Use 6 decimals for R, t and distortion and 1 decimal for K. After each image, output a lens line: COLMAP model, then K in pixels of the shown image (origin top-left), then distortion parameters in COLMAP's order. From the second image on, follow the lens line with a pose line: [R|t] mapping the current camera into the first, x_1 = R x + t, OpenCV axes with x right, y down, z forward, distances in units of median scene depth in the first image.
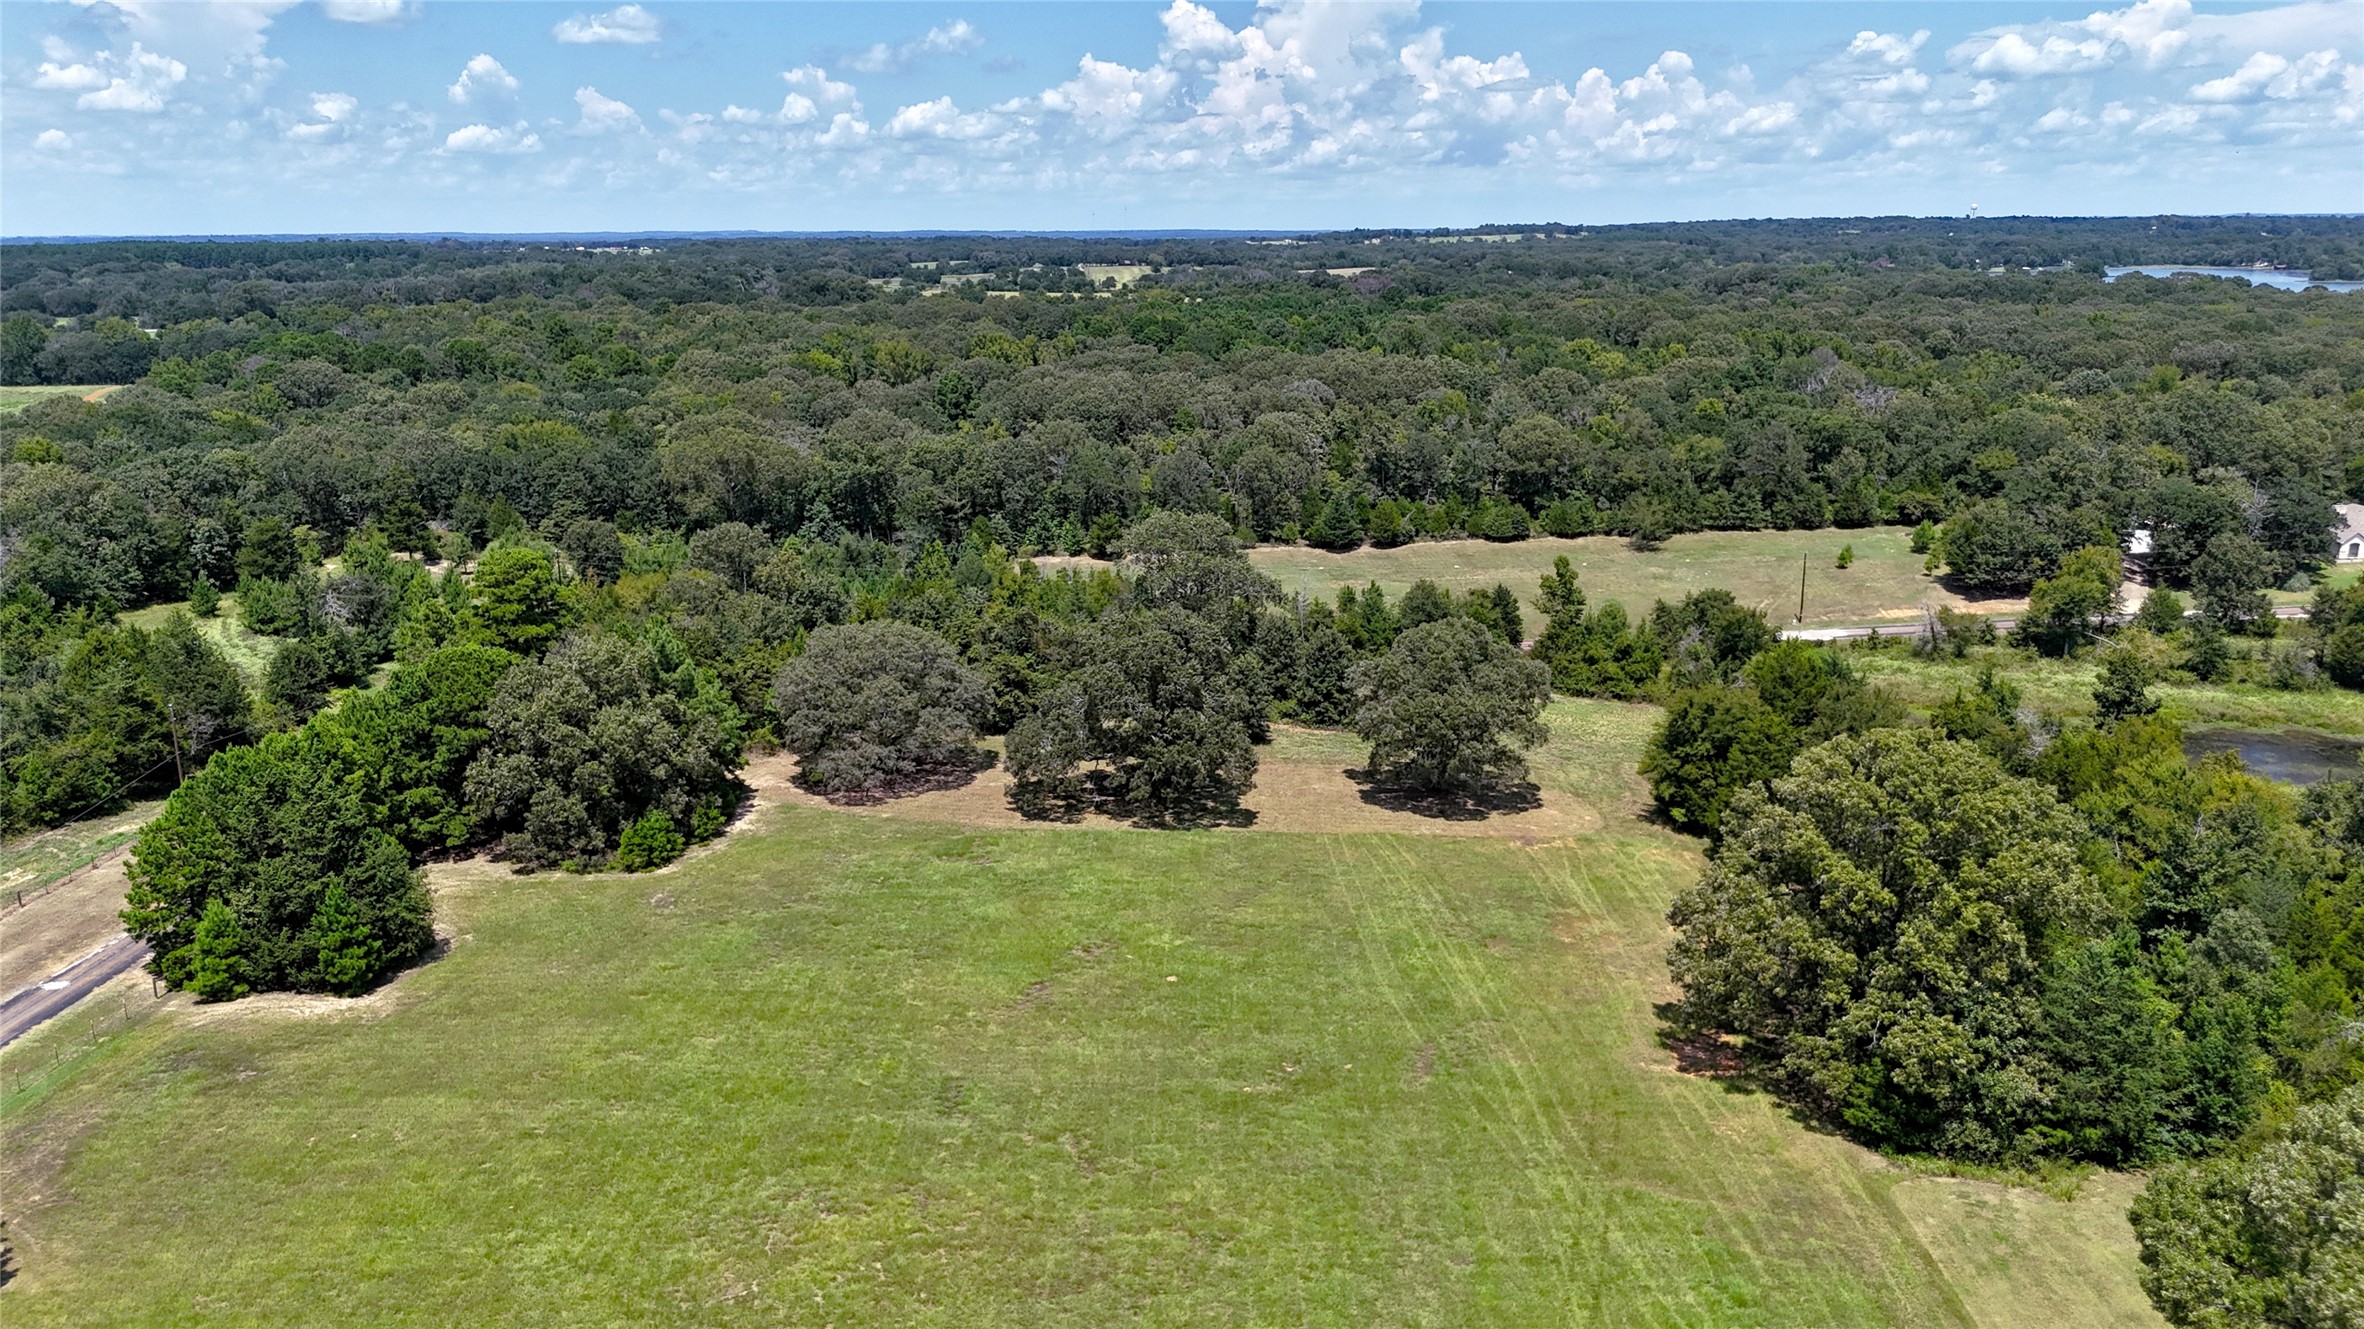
lens RADIAL K [[1808.1, 0, 1178.8], [0, 1808.1, 692.7], [0, 0, 1]] dist [0.103257, -0.127792]
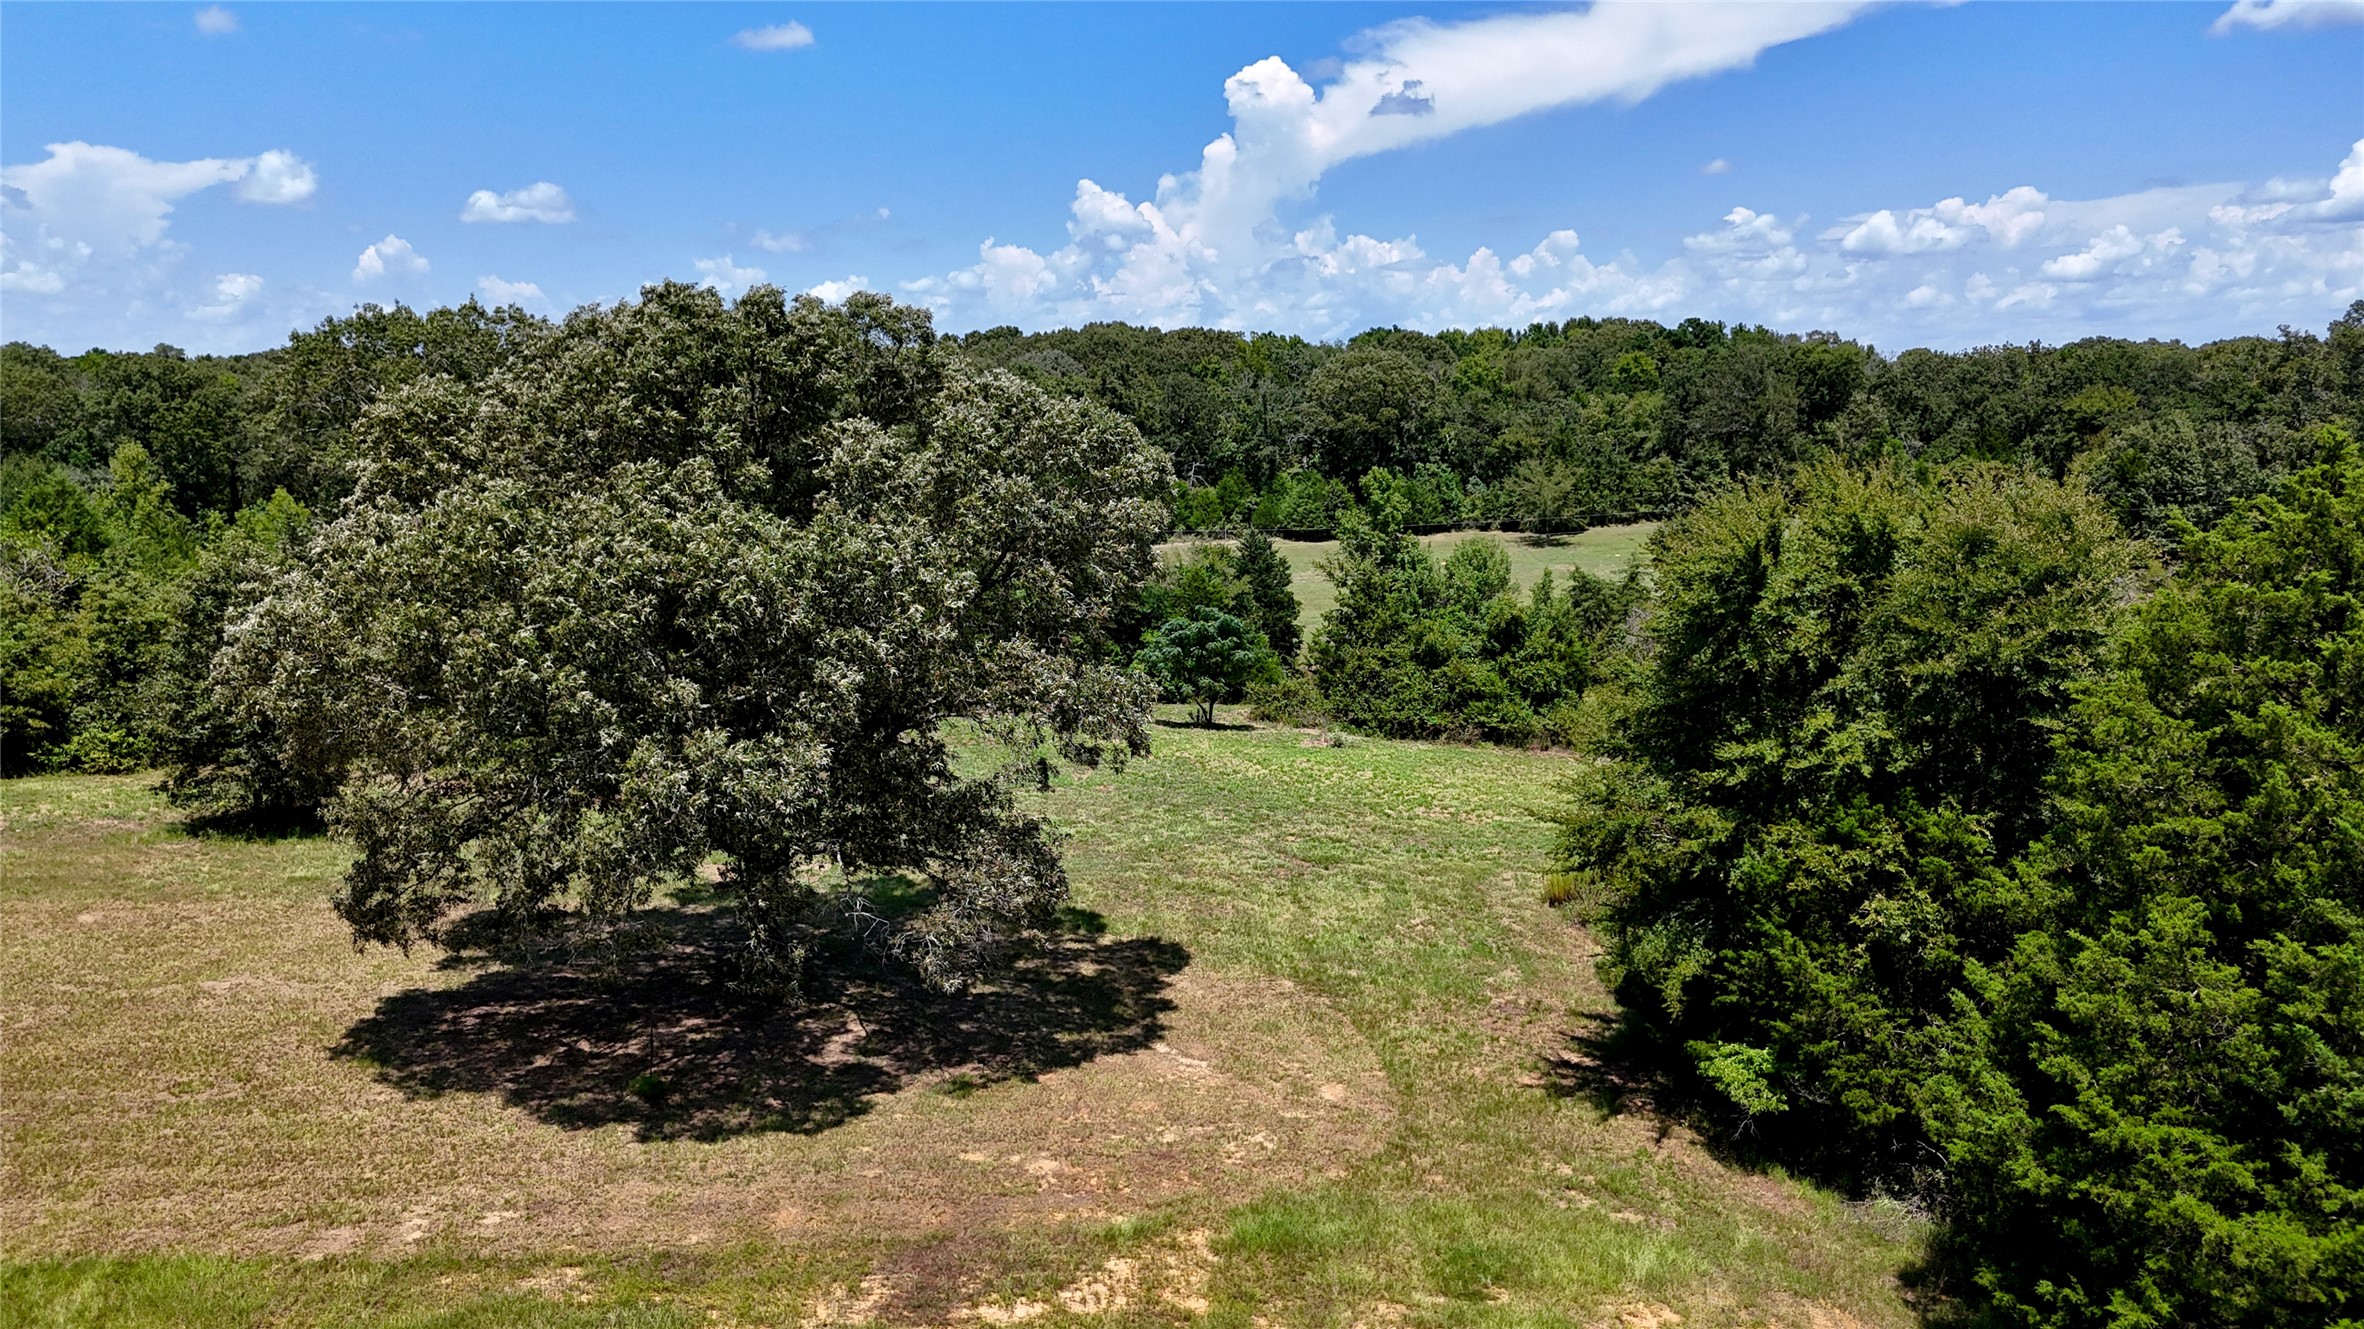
lens RADIAL K [[1812.9, 0, 1217.4], [0, 1812.9, 697.2], [0, 0, 1]] dist [0.113952, -0.136775]
pose [[0.997457, -0.018031, 0.068953, 0.105003], [0.024365, 0.995447, -0.092147, 0.021873], [-0.066978, 0.093593, 0.993355, 0.412977]]
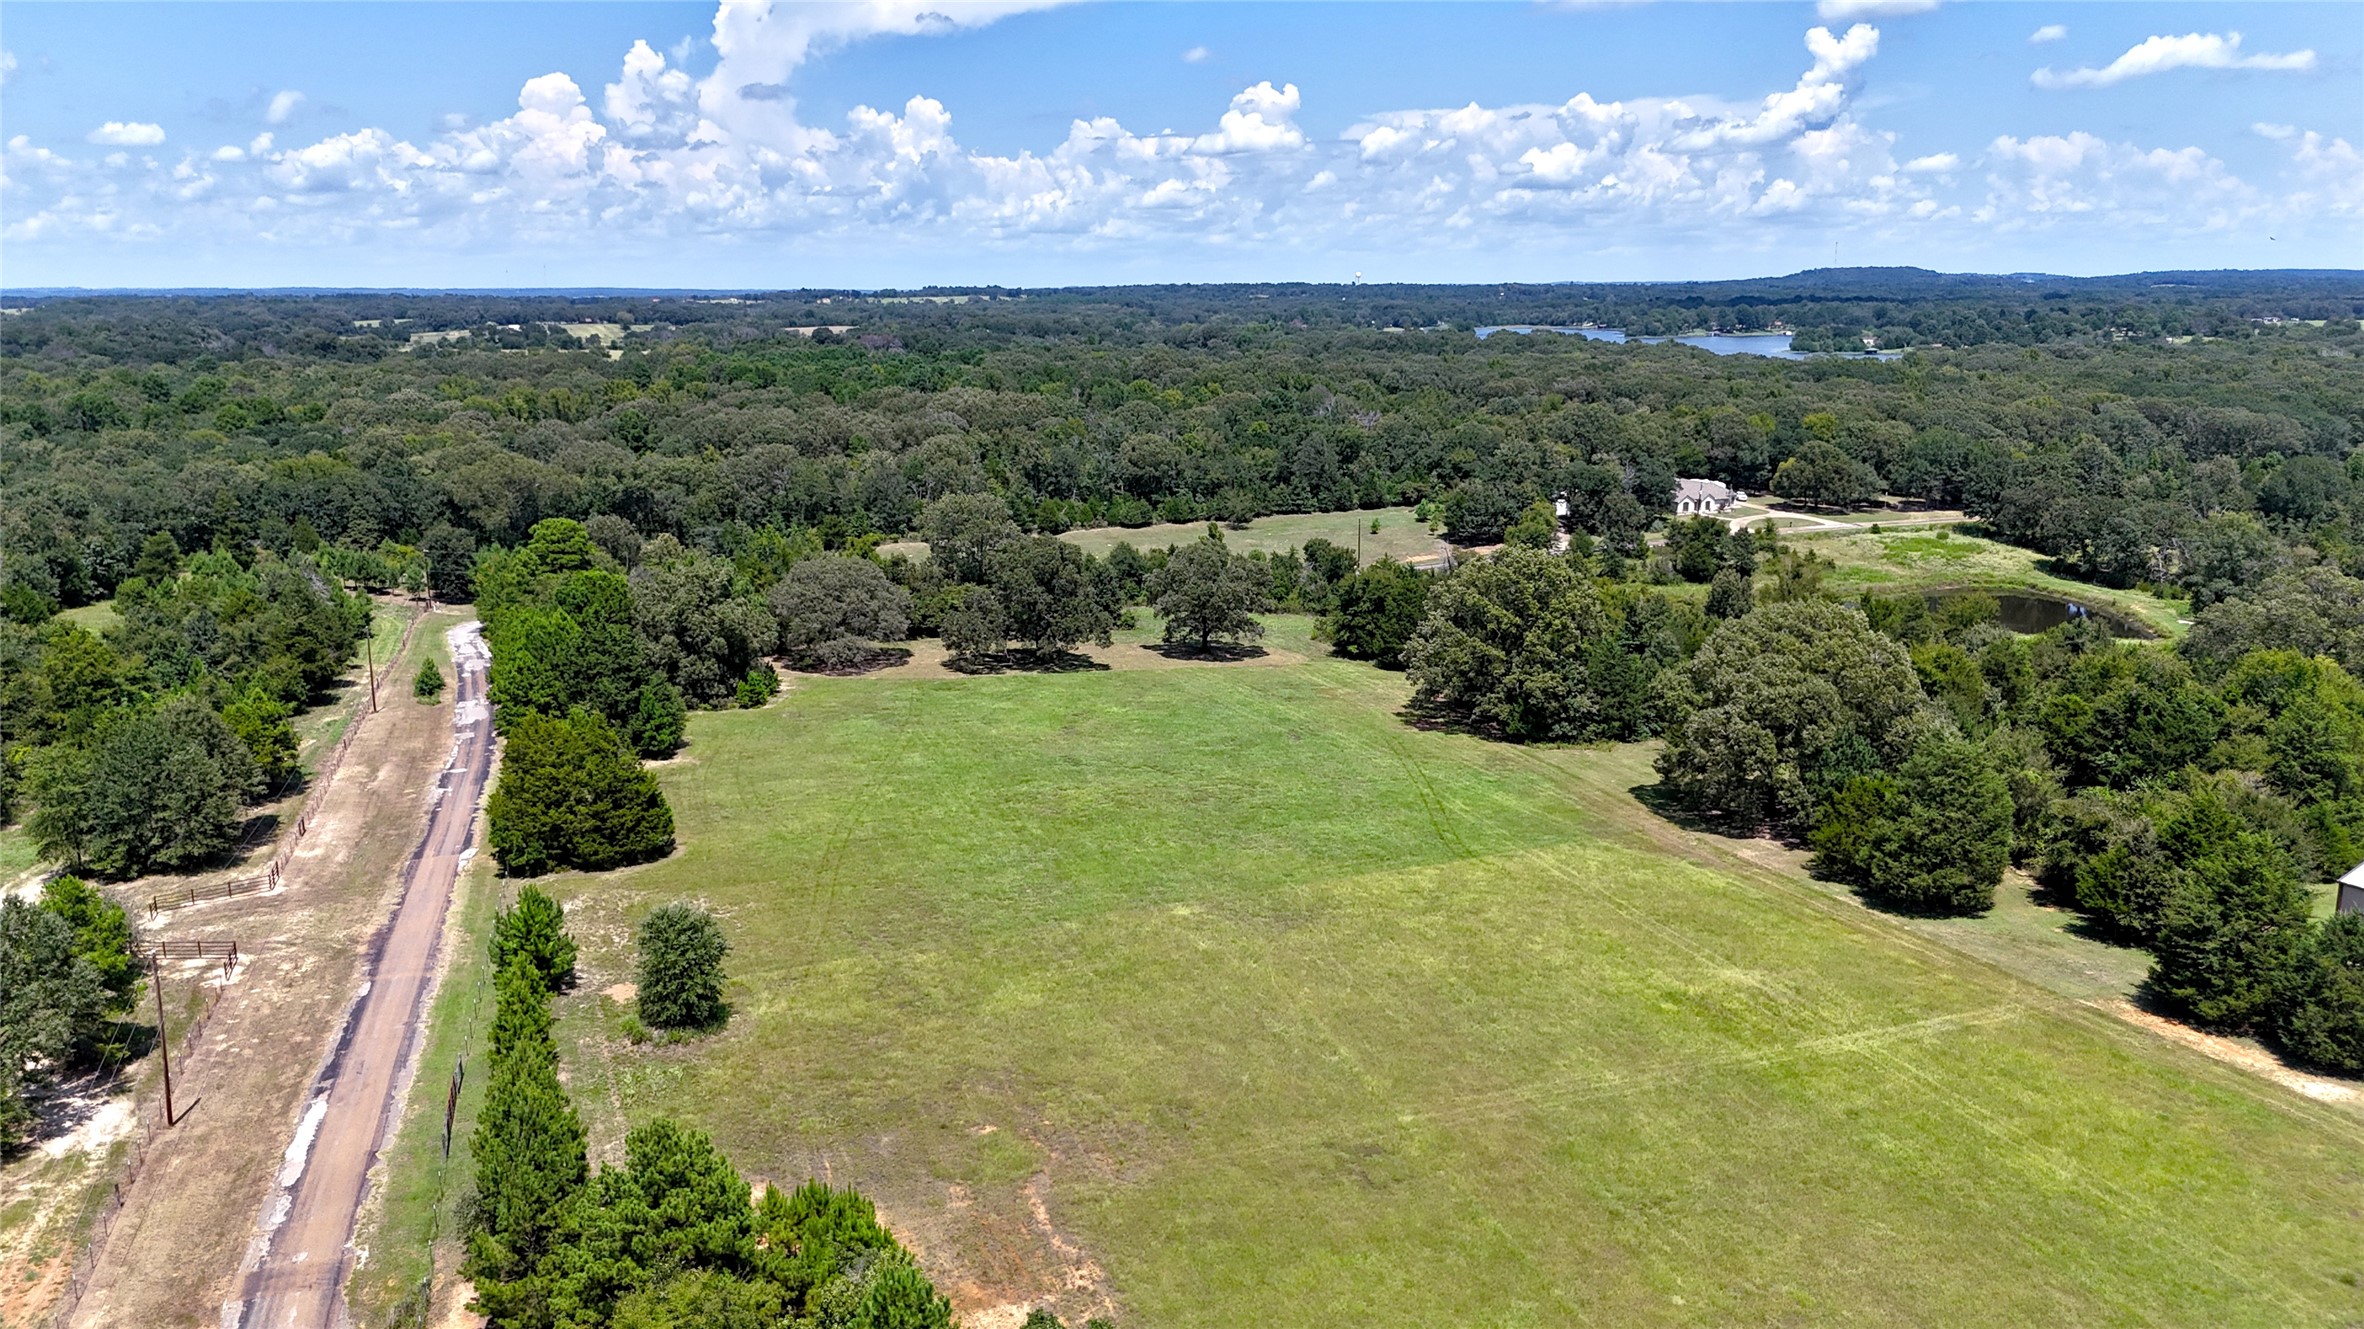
lens RADIAL K [[1812.9, 0, 1217.4], [0, 1812.9, 697.2], [0, 0, 1]] dist [0.113952, -0.136775]
pose [[0.947146, -0.069900, 0.313096, -0.183854], [0.079277, 0.996703, -0.017300, 0.066480], [-0.310854, 0.041207, 0.949564, -0.262224]]
